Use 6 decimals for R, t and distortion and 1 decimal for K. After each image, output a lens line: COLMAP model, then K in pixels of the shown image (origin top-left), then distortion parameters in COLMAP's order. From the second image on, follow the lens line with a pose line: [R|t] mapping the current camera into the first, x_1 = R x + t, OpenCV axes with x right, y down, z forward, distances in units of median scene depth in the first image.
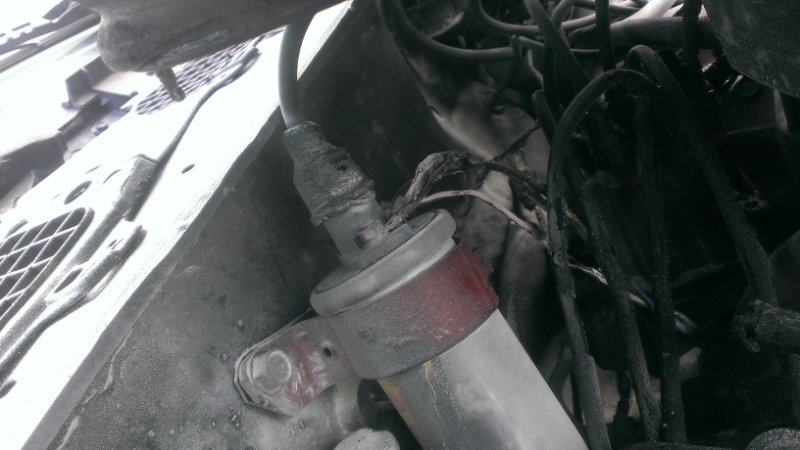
lens RADIAL K [[645.7, 0, 403.0], [0, 645.7, 226.0], [0, 0, 1]] dist [0.138052, -0.239358]
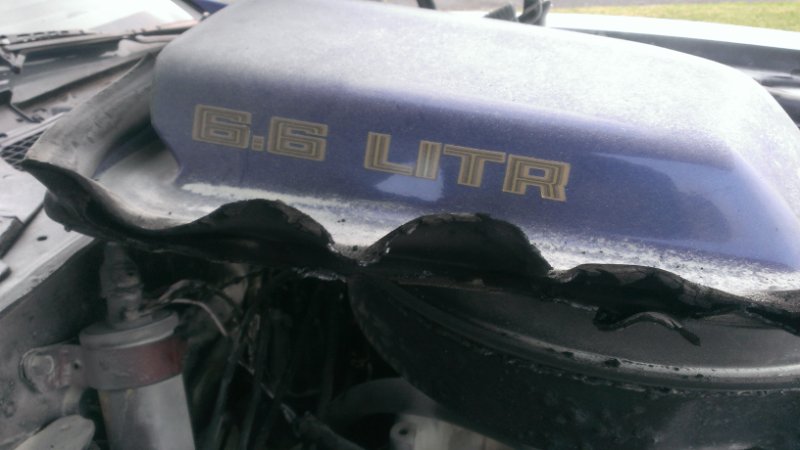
lens RADIAL K [[645.7, 0, 403.0], [0, 645.7, 226.0], [0, 0, 1]] dist [0.138052, -0.239358]
pose [[0.873095, 0.395848, 0.284621, -0.001812], [-0.357922, 0.916798, -0.177123, -0.161002], [-0.331054, 0.052773, 0.942135, -1.029356]]
